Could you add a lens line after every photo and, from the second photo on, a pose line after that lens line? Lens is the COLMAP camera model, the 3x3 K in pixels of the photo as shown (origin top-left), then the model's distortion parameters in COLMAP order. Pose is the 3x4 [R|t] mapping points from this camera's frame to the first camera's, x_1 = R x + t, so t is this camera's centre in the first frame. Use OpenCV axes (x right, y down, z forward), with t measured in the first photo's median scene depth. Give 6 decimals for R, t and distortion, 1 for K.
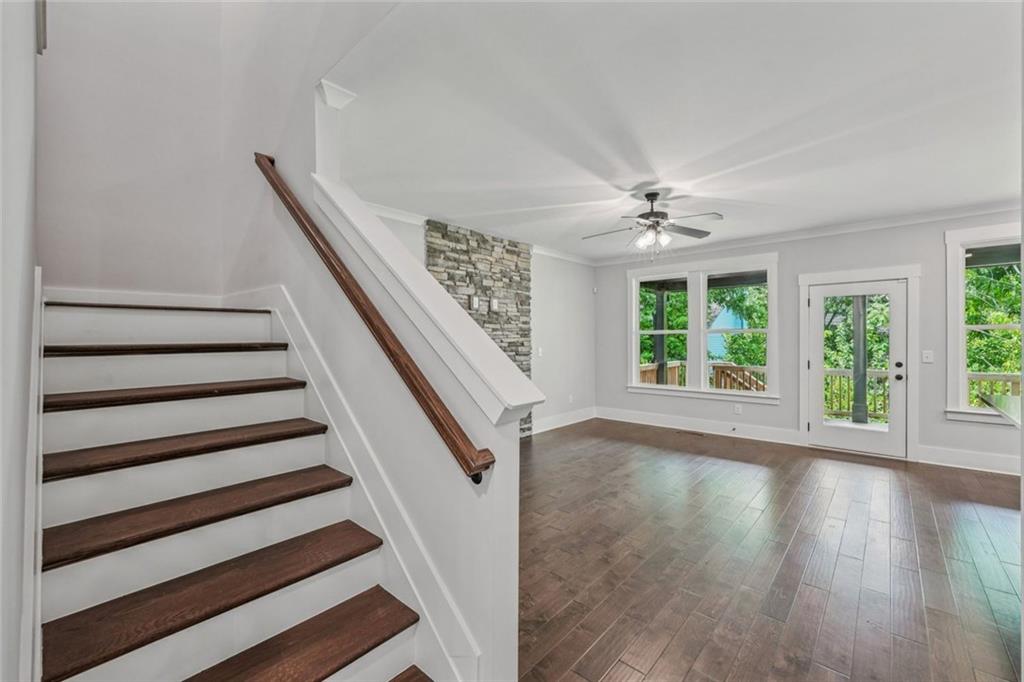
lens RADIAL K [[414.9, 0, 514.1], [0, 414.9, 343.5], [0, 0, 1]] dist [0.004113, -0.001037]
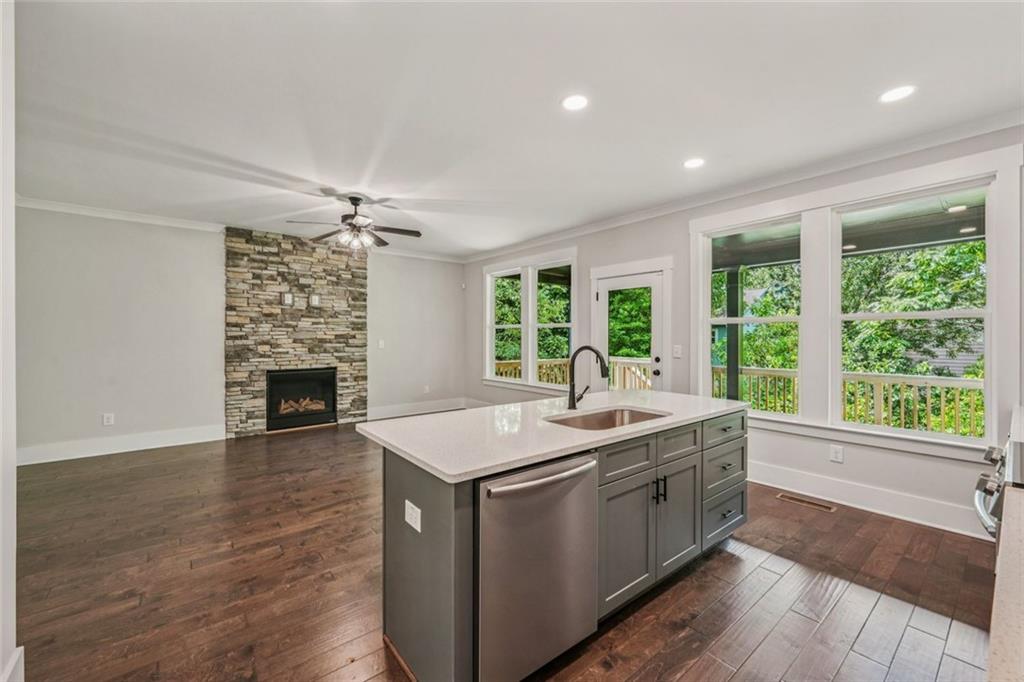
lens RADIAL K [[414.9, 0, 511.5], [0, 414.9, 337.8], [0, 0, 1]] dist [0.004113, -0.001037]
pose [[0.986457, 0.007313, -0.163859, 0.677111], [-0.008390, 0.999948, -0.005877, 0.008029], [0.163807, 0.007172, 0.986466, -0.007148]]
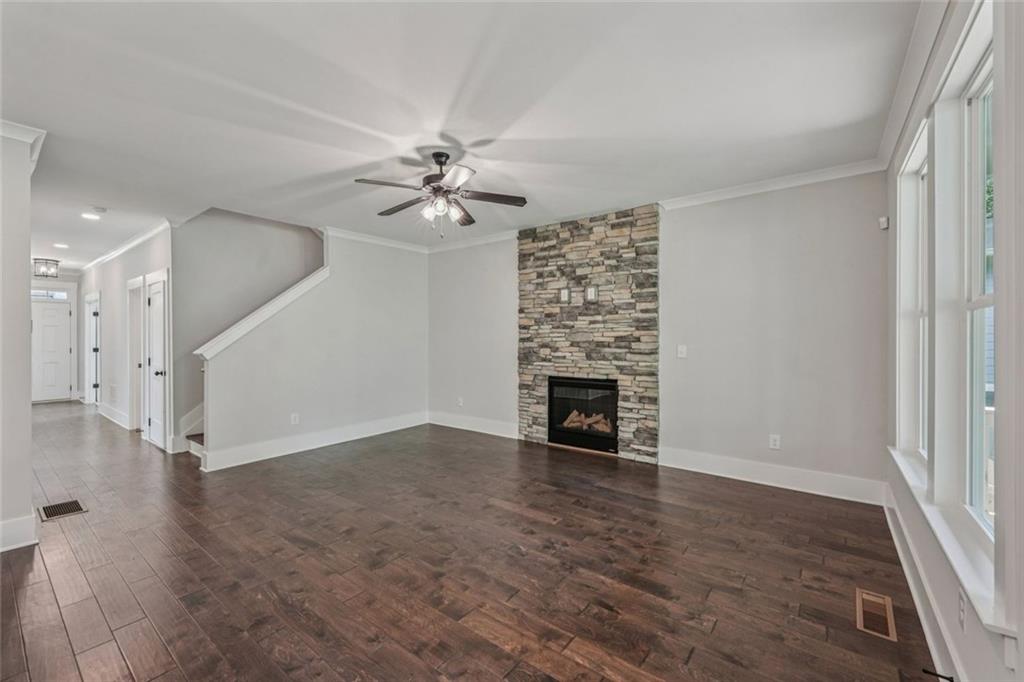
lens RADIAL K [[414.9, 0, 515.0], [0, 414.9, 336.9], [0, 0, 1]] dist [0.004113, -0.001037]
pose [[0.077517, 0.007090, -0.996966, 0.854132], [-0.009671, 0.999933, 0.006359, -0.006185], [0.996944, 0.009149, 0.077581, 0.798734]]
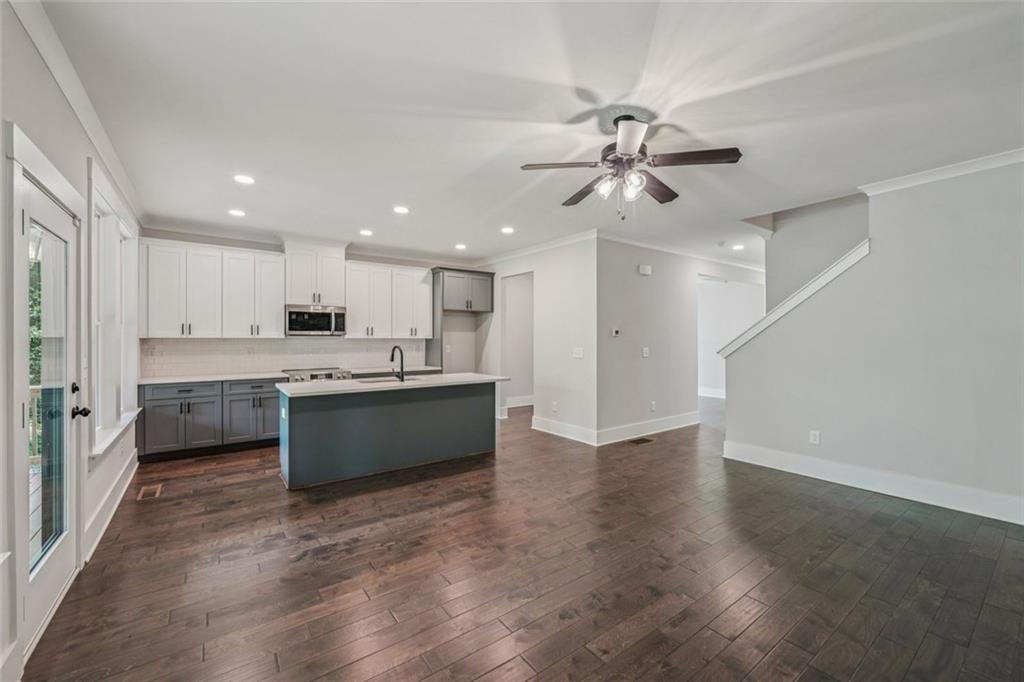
lens RADIAL K [[414.9, 0, 513.7], [0, 414.9, 339.5], [0, 0, 1]] dist [0.004113, -0.001037]
pose [[-0.978830, 0.005786, 0.204594, 0.273721], [0.008769, 0.999868, 0.013677, -0.009179], [-0.204488, 0.015181, -0.978751, 1.254275]]
